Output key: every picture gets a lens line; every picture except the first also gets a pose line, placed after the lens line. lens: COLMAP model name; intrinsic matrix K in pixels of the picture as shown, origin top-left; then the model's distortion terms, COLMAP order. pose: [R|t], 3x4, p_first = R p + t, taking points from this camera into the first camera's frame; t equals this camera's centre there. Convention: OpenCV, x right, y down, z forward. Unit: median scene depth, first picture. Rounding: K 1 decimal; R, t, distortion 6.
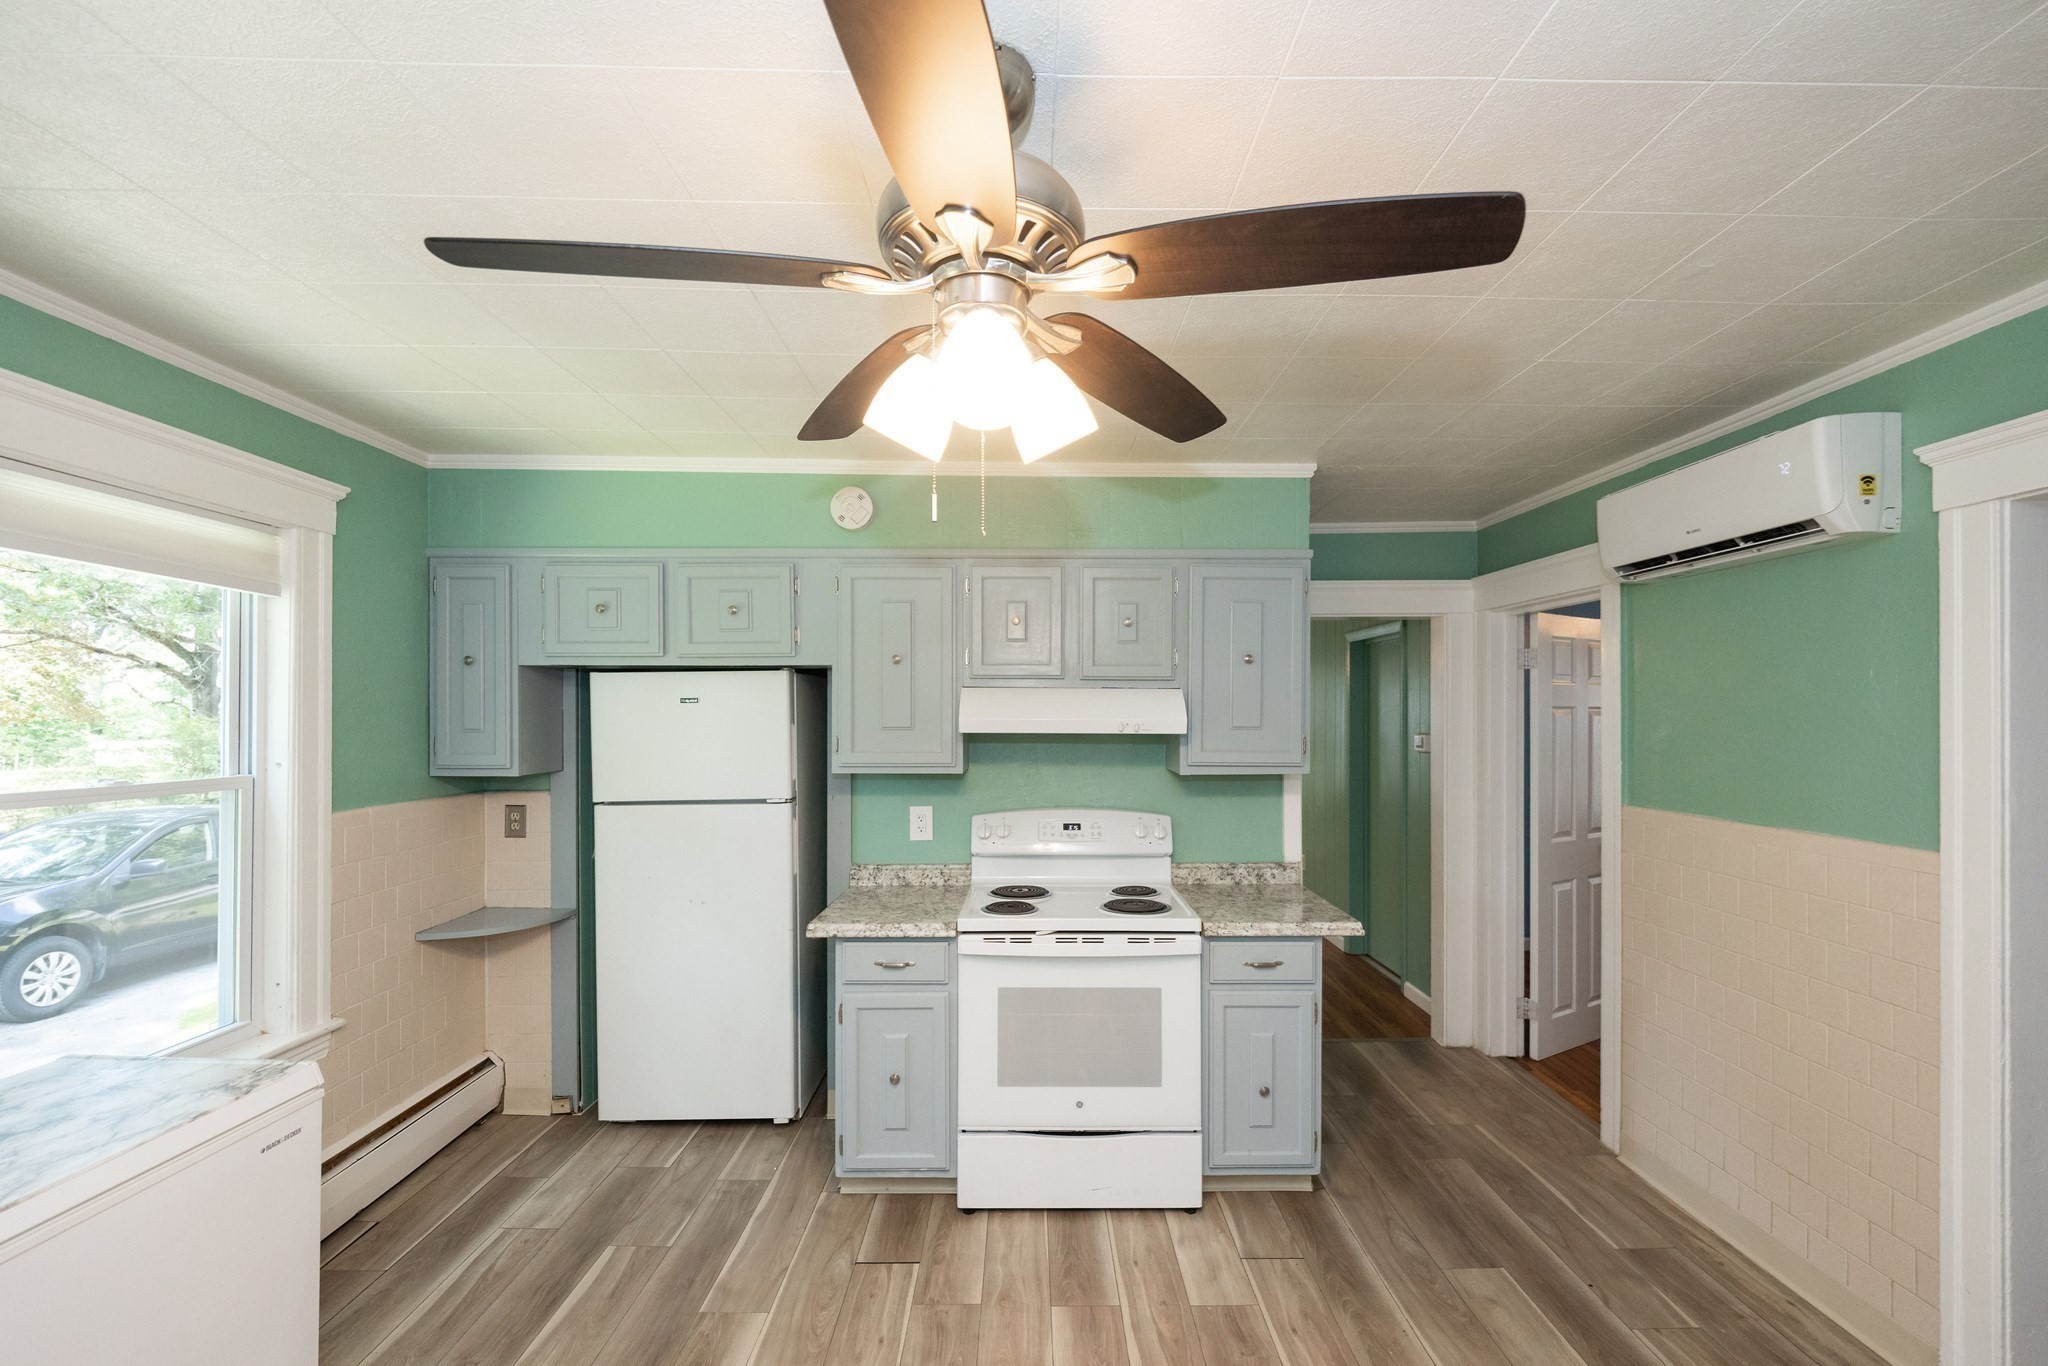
lens RADIAL K [[868.8, 0, 1027.9], [0, 868.8, 708.3], [0, 0, 1]] dist [0.001599, -0.001058]
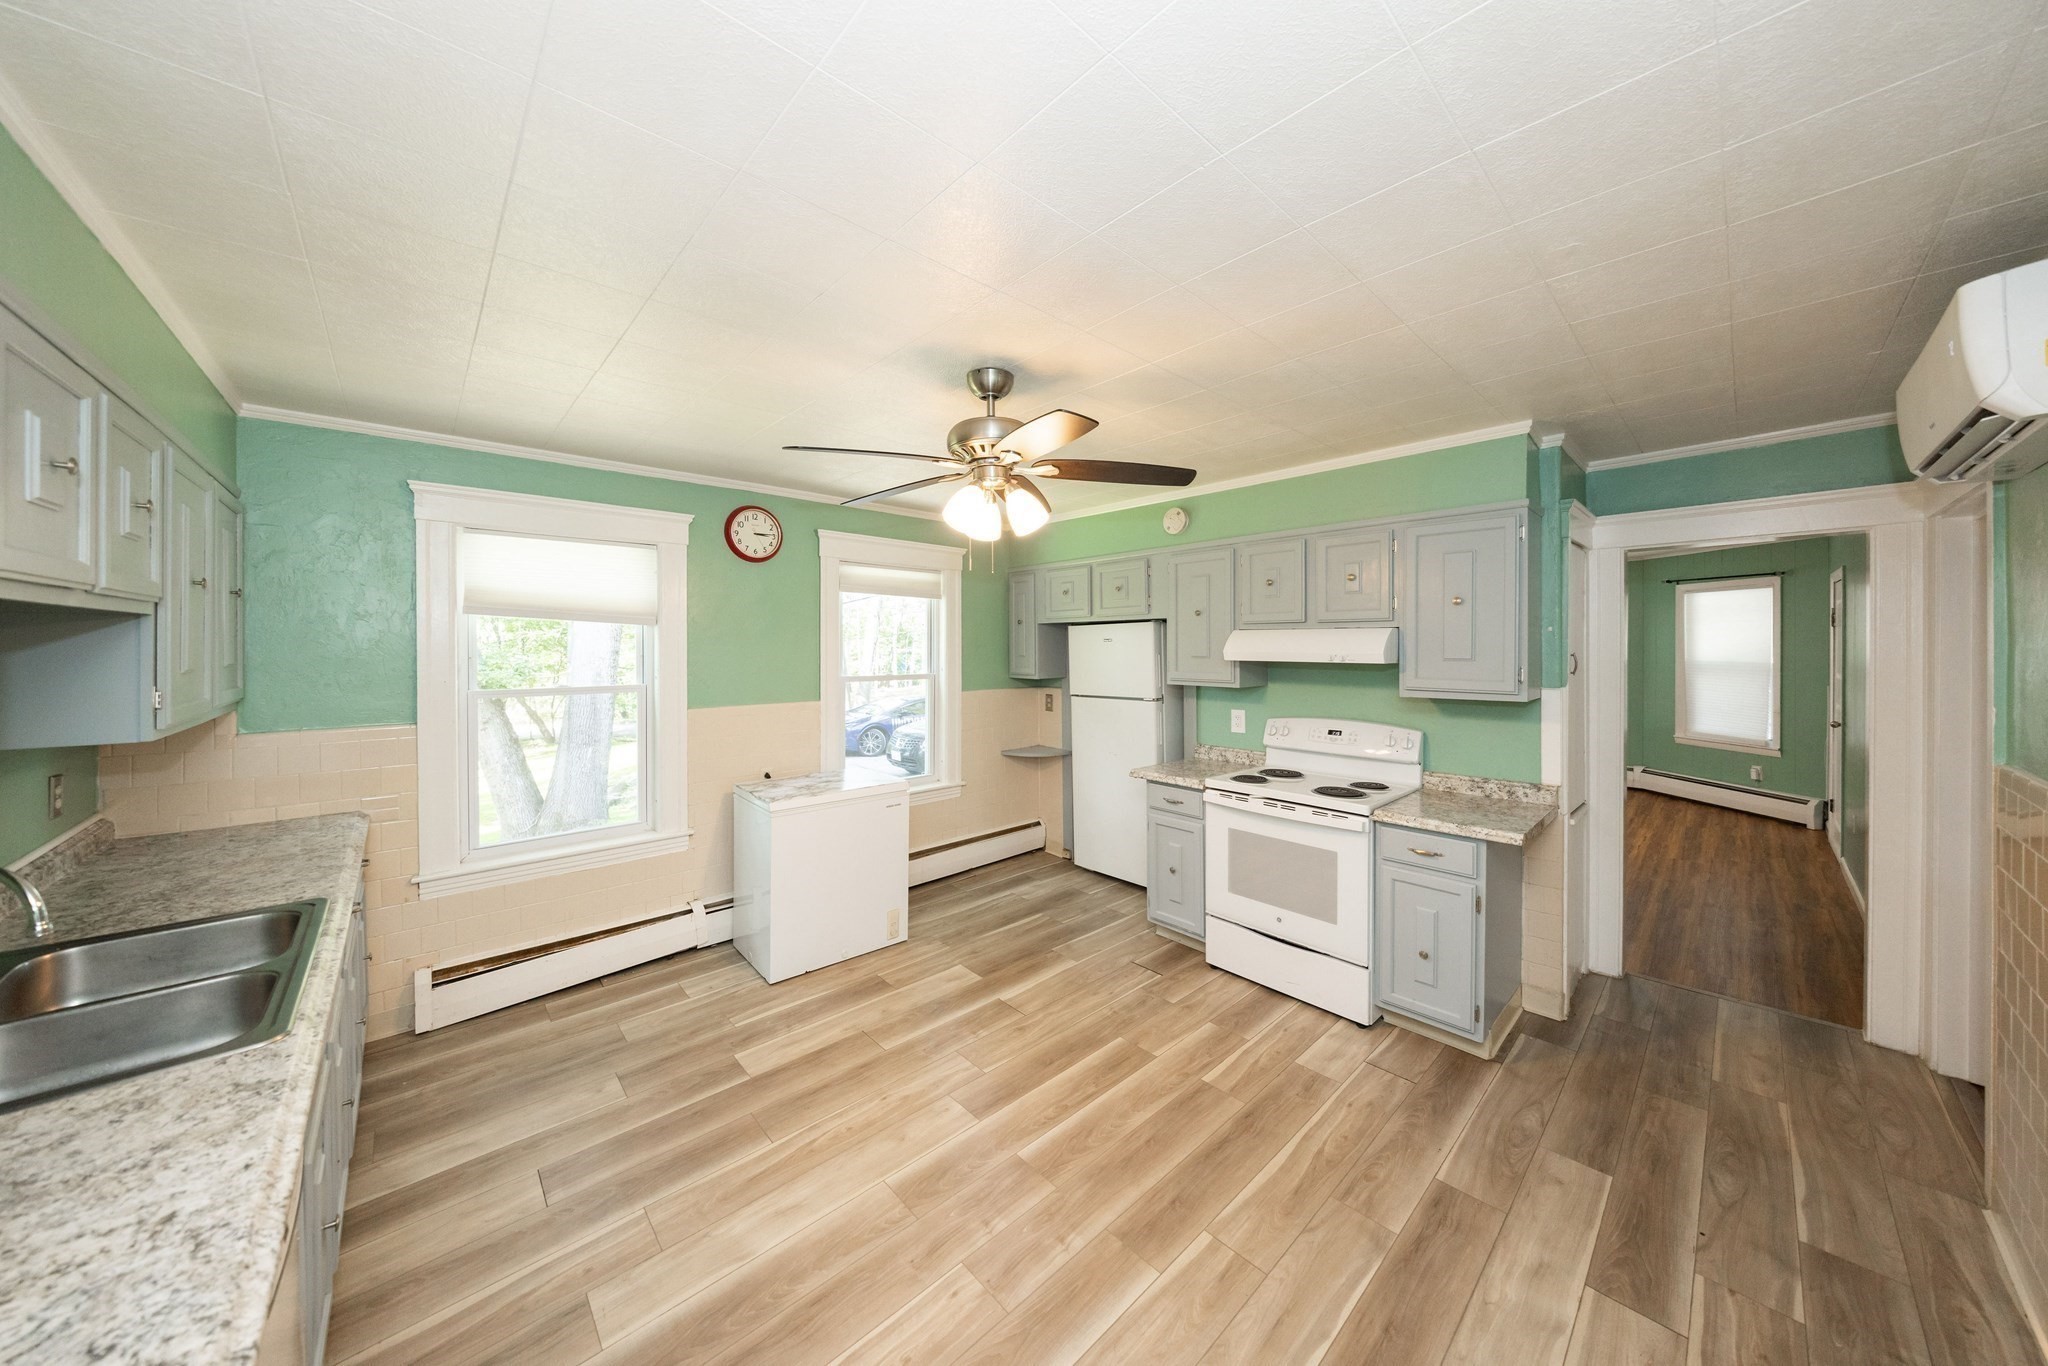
lens RADIAL K [[667.5, 0, 1009.3], [0, 667.5, 645.4], [0, 0, 1]] dist [-0.011625, -0.000158]
pose [[0.654246, -0.003087, -0.756276, 0.569622], [0.008020, 0.999964, 0.002856, -0.004739], [0.756239, -0.007934, 0.654247, -0.052196]]
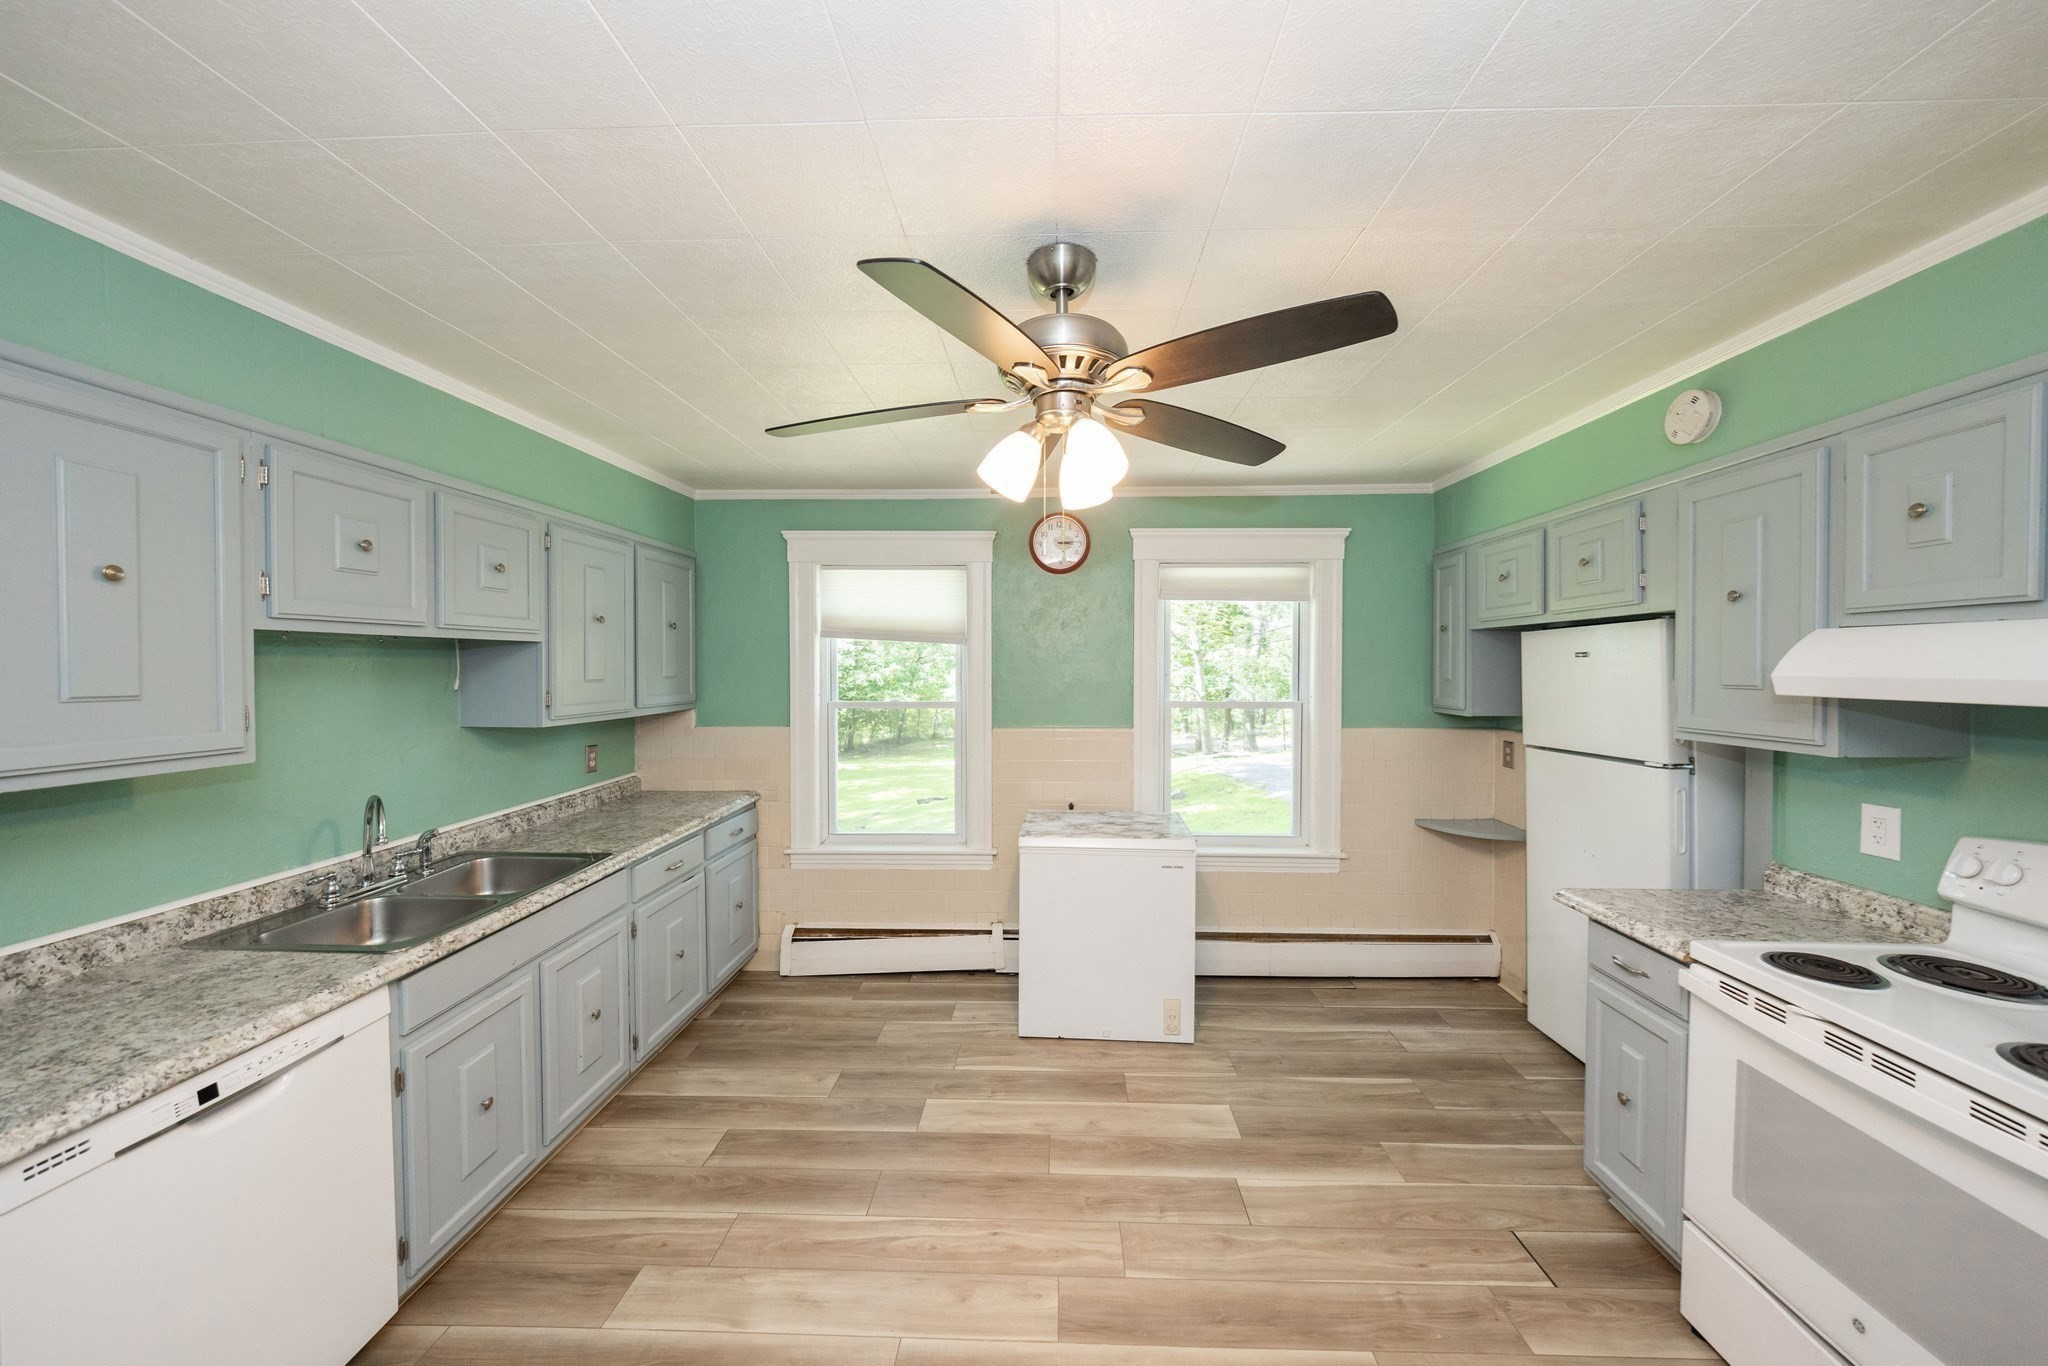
lens RADIAL K [[705.7, 0, 1028.0], [0, 705.7, 678.9], [0, 0, 1]] dist [-0.000890, -0.001903]
pose [[-0.049350, 0.015051, -0.998668, 0.526028], [0.006795, 0.999868, 0.014733, 0.002917], [0.998758, -0.006059, -0.049445, 0.434748]]
